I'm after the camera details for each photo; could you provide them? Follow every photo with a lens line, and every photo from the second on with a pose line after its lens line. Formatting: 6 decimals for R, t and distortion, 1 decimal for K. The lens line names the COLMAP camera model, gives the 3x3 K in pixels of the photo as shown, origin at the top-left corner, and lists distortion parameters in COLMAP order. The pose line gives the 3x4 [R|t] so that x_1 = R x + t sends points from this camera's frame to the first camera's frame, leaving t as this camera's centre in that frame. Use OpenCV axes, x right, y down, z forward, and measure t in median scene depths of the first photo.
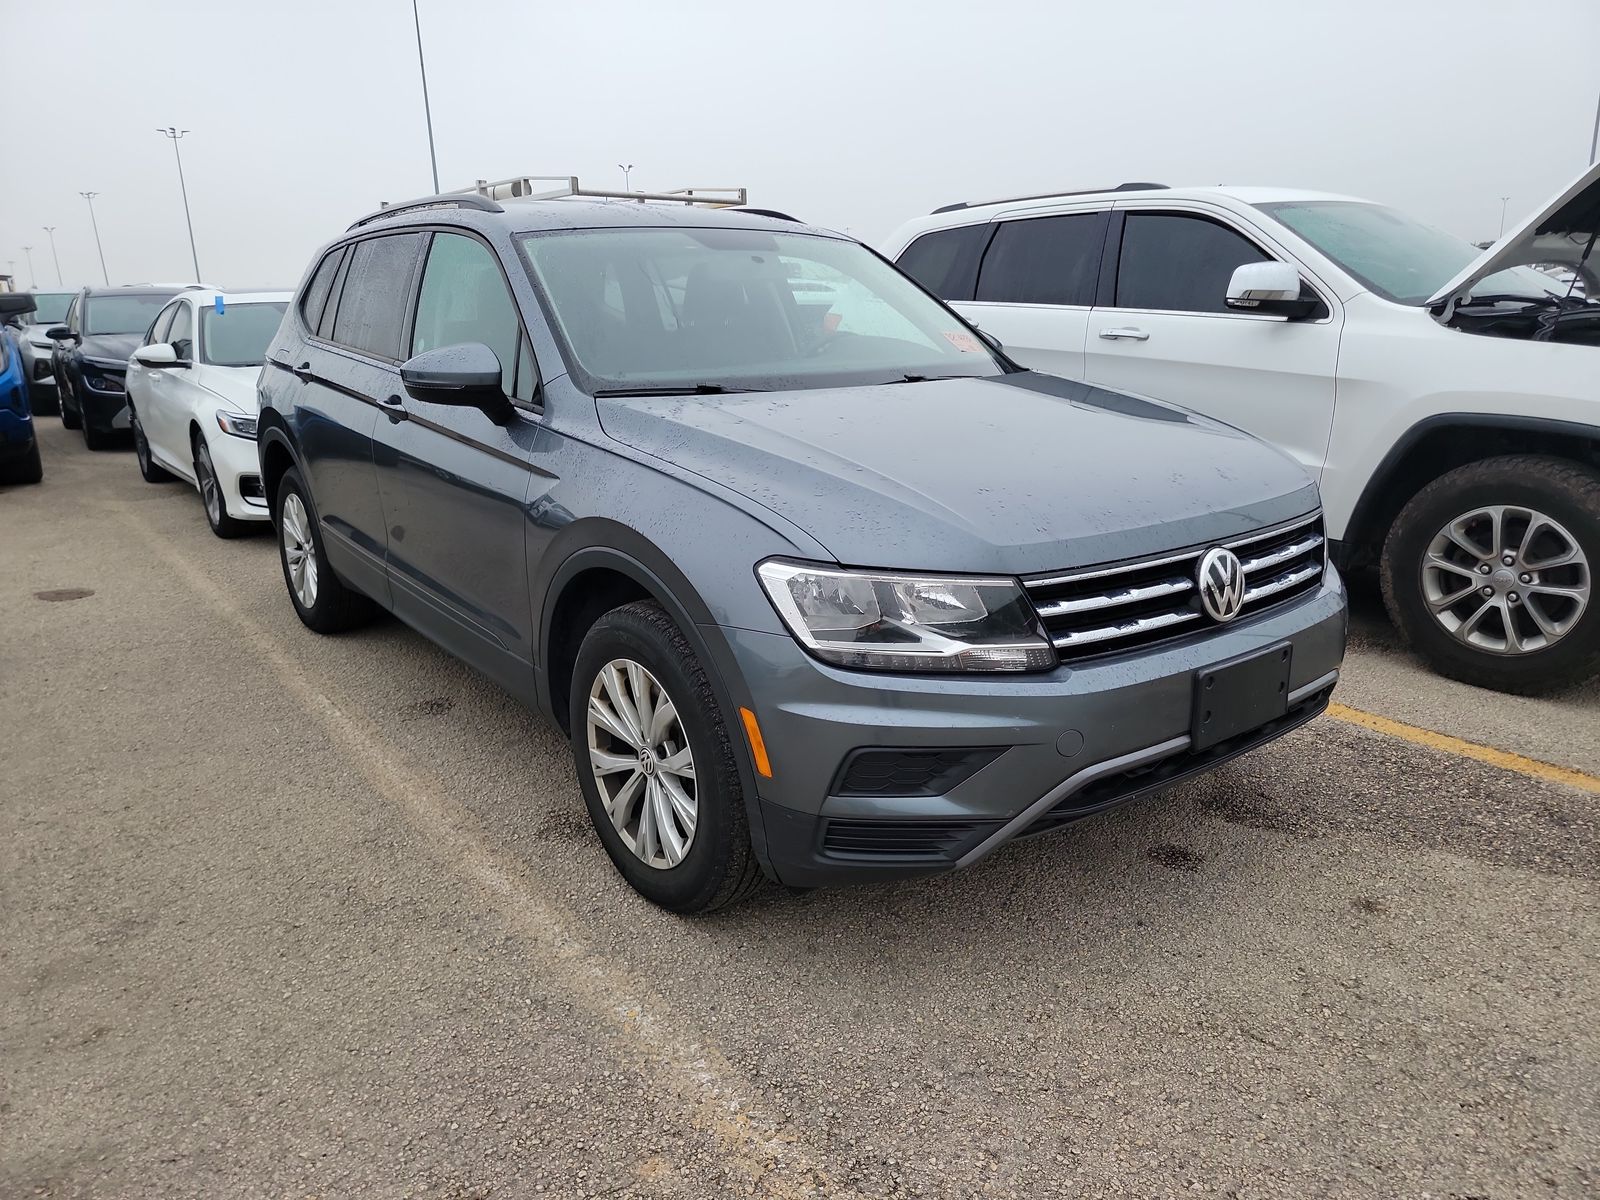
lens RADIAL K [[1159.5, 0, 805.9], [0, 1159.5, 574.3], [0, 0, 1]] dist [0.053604, -0.005047]
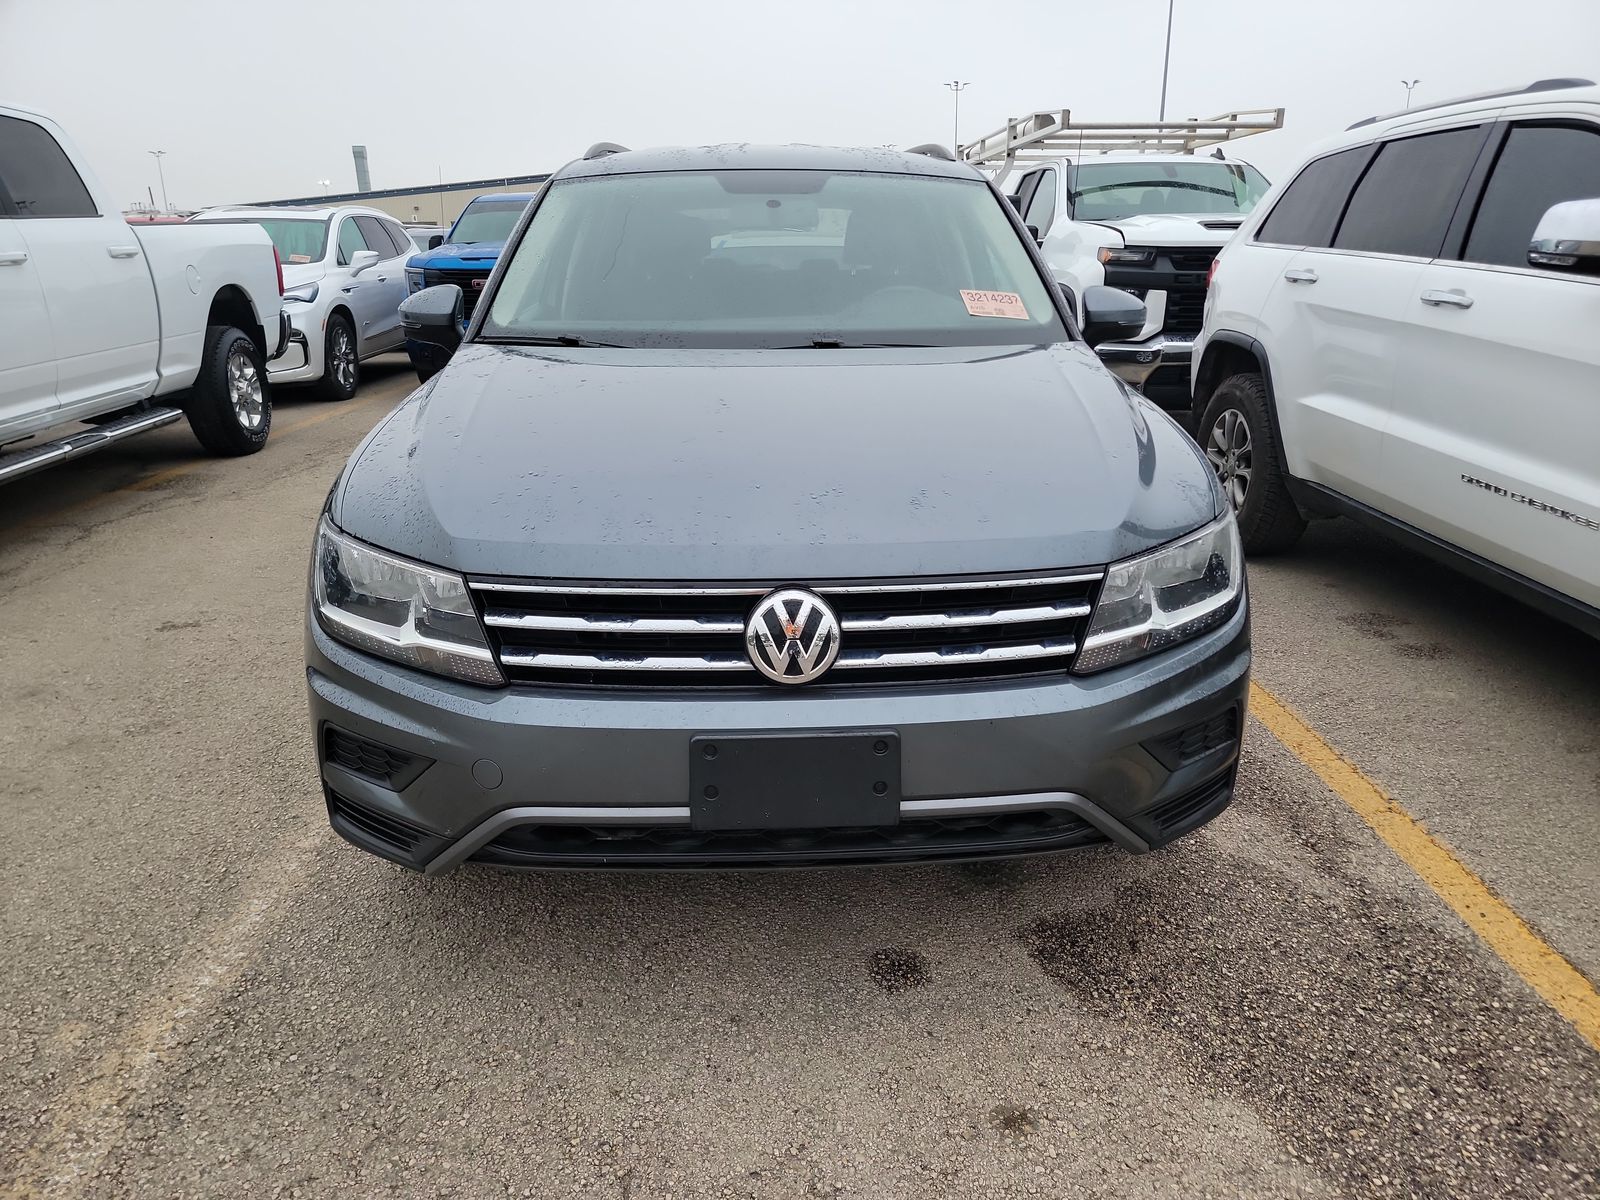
lens RADIAL K [[1132.1, 0, 800.0], [0, 1132.1, 600.0], [0, 0, 1]] dist [0.090571, -0.082297]
pose [[0.809418, 0.185564, -0.557142, 0.769403], [-0.144276, 0.982520, 0.117638, -0.103716], [0.569233, -0.014836, 0.822042, 0.384390]]
